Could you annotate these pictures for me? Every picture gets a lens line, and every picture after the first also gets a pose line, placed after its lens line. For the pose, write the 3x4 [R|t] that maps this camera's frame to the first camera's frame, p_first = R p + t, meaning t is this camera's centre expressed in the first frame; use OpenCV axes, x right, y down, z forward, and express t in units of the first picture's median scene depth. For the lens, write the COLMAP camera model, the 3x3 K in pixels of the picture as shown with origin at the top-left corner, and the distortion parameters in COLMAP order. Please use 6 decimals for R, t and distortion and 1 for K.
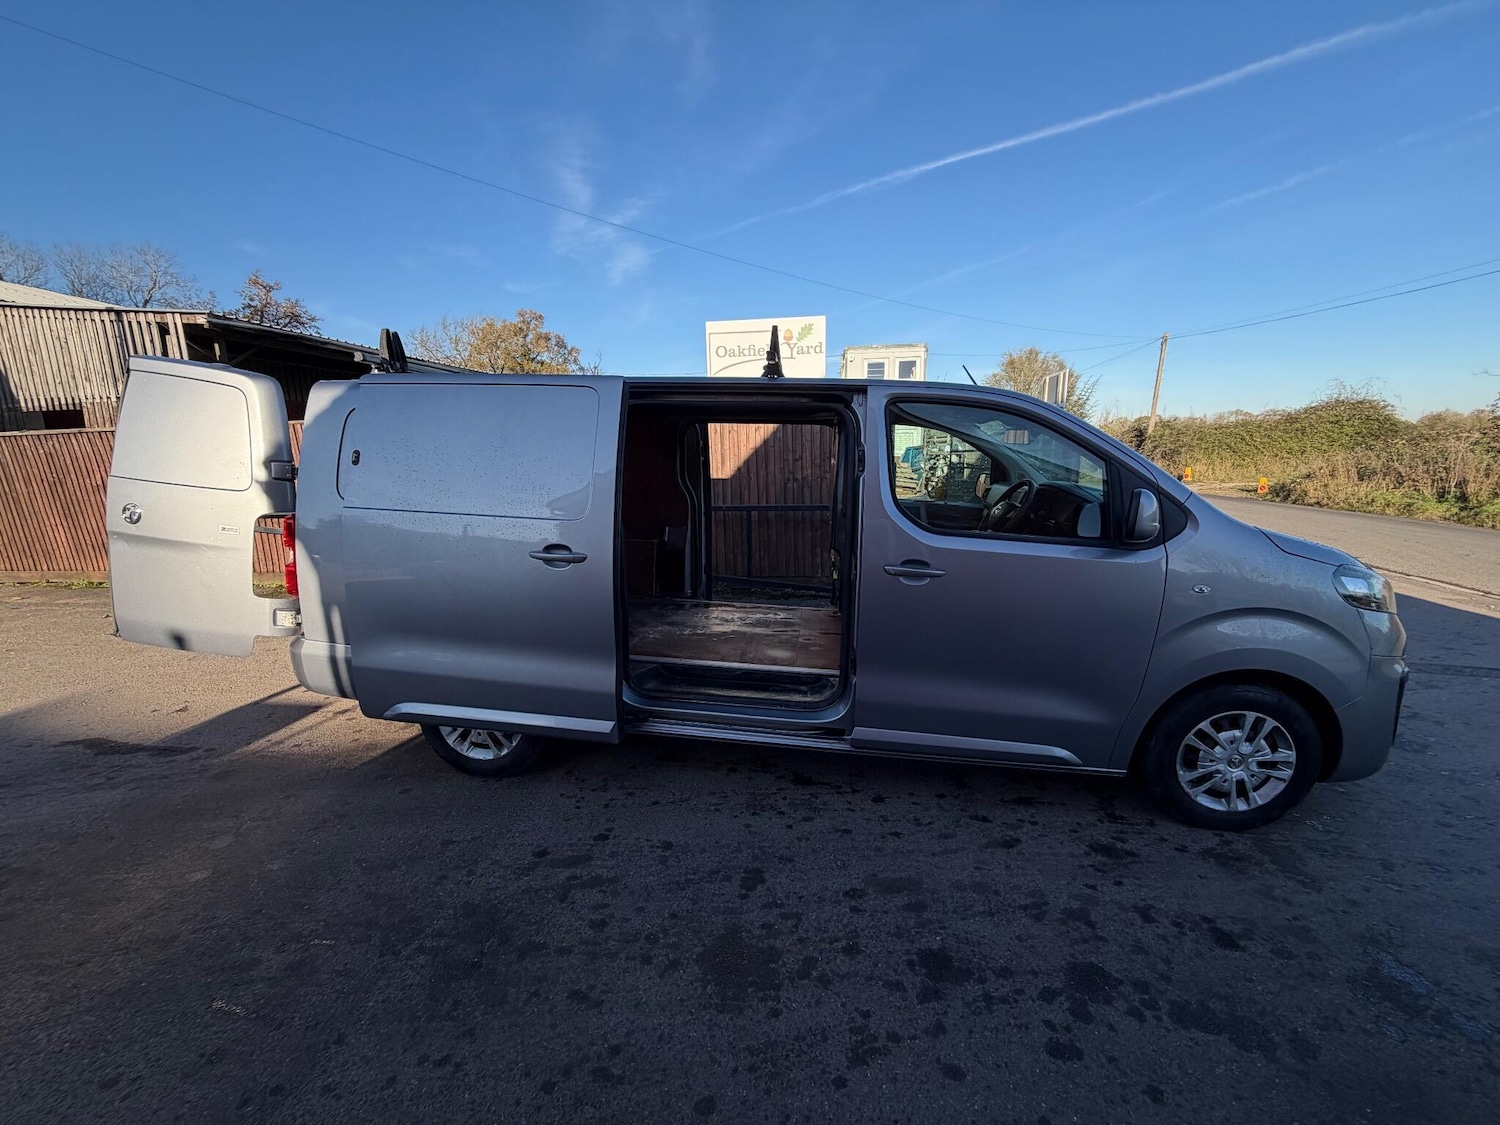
lens RADIAL K [[600.4, 0, 747.3], [0, 600.4, 556.7], [0, 0, 1]] dist [0.000976, -0.000754]
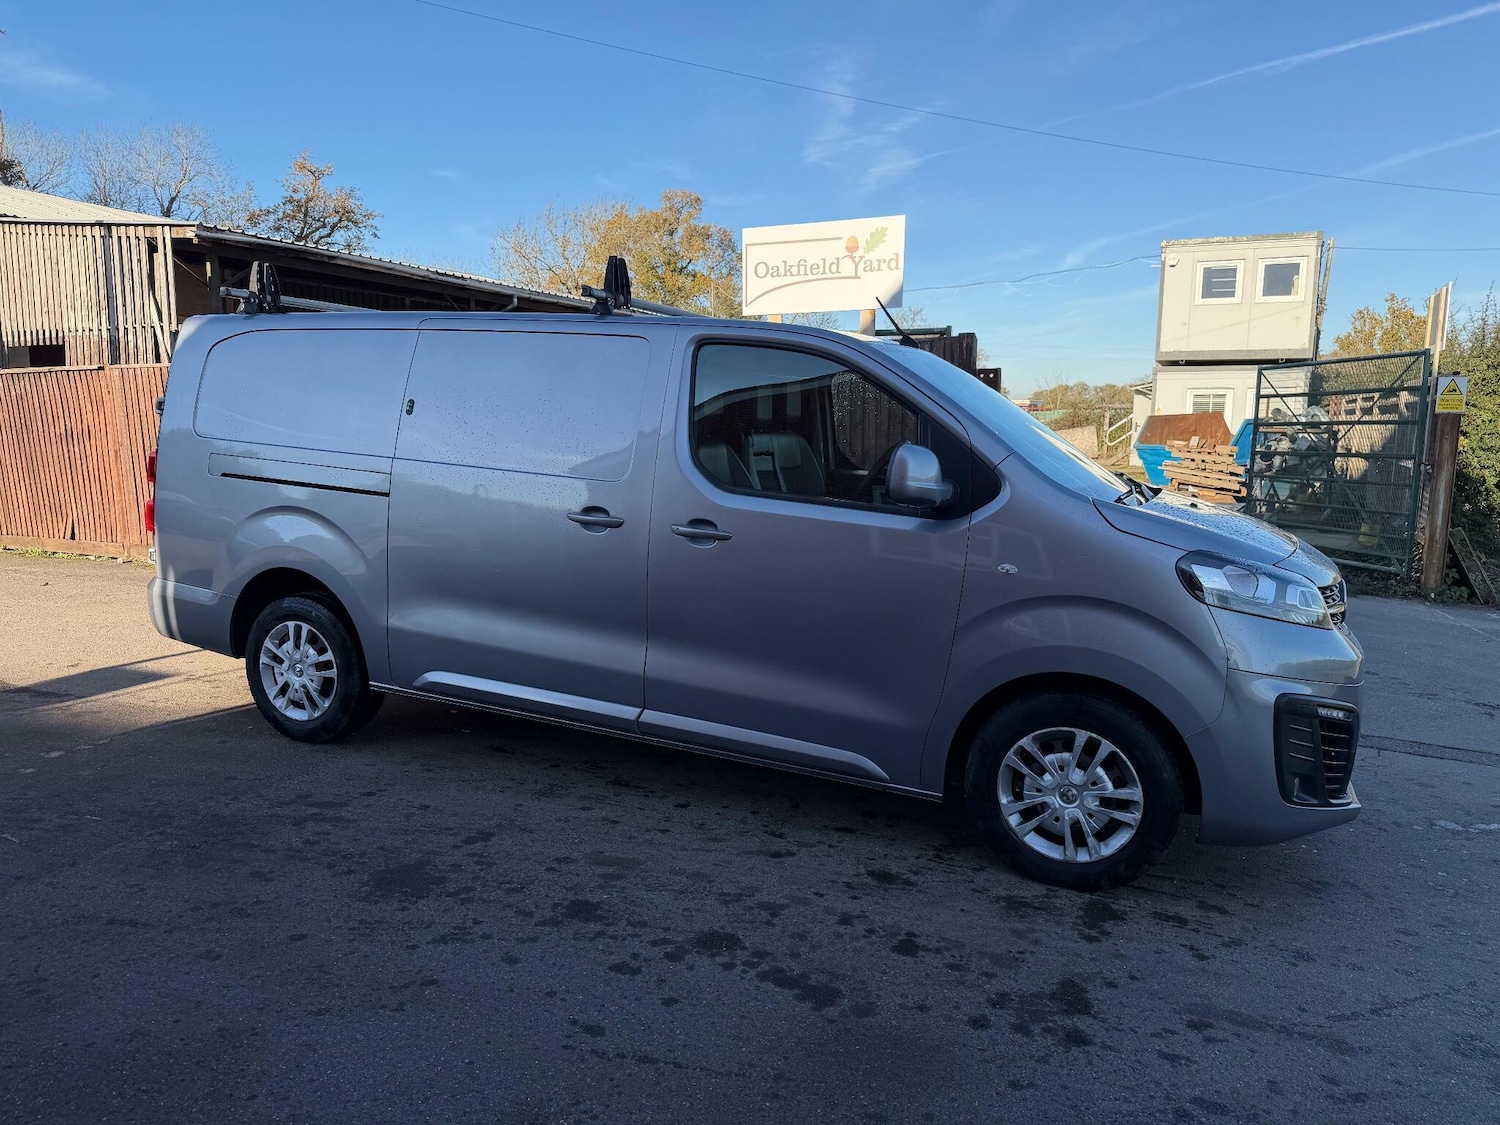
lens RADIAL K [[1050.4, 0, 750.0], [0, 1050.4, 562.5], [0, 0, 1]] dist [0.072406, -0.096609]
pose [[0.959764, 0.060796, -0.274146, 0.701539], [-0.072239, 0.996879, -0.031829, 0.101410], [0.271356, 0.050353, 0.961161, -0.426002]]
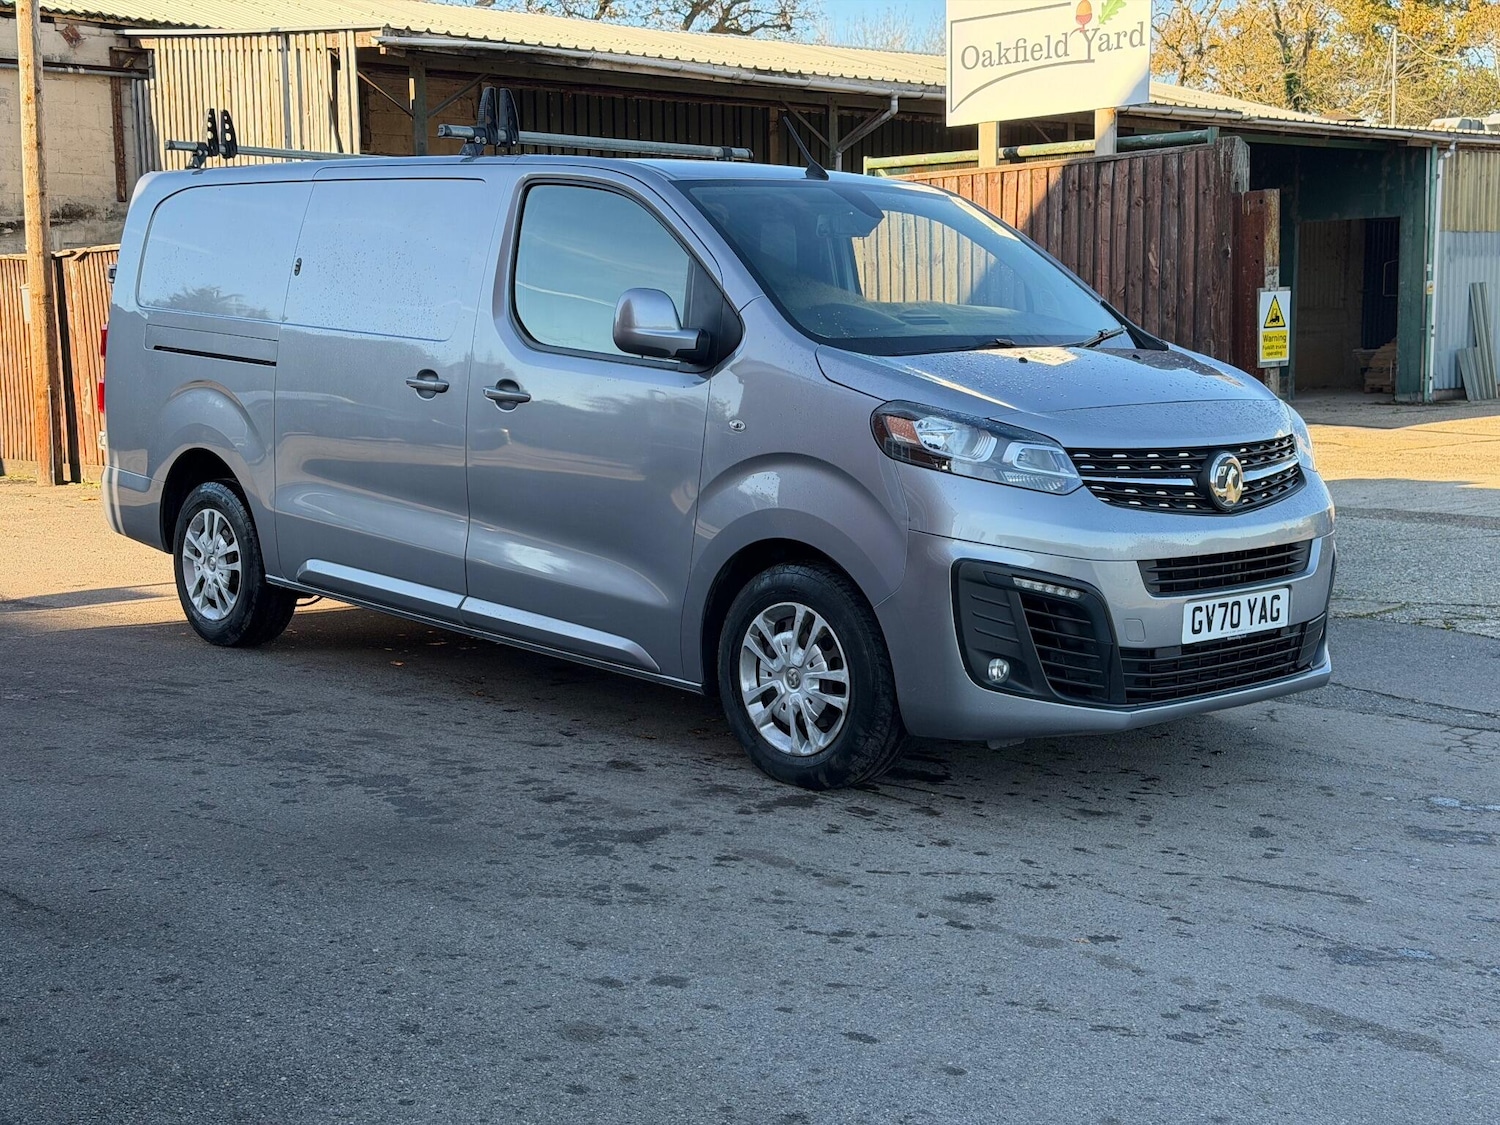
lens RADIAL K [[2117.7, 0, 750.0], [0, 2117.7, 562.5], [0, 0, 1]] dist [0.179879, -0.244765]
pose [[0.768377, 0.081470, -0.634791, 2.126356], [-0.115766, 0.993196, -0.012660, 0.221299], [0.629440, 0.083215, 0.772580, -0.879208]]
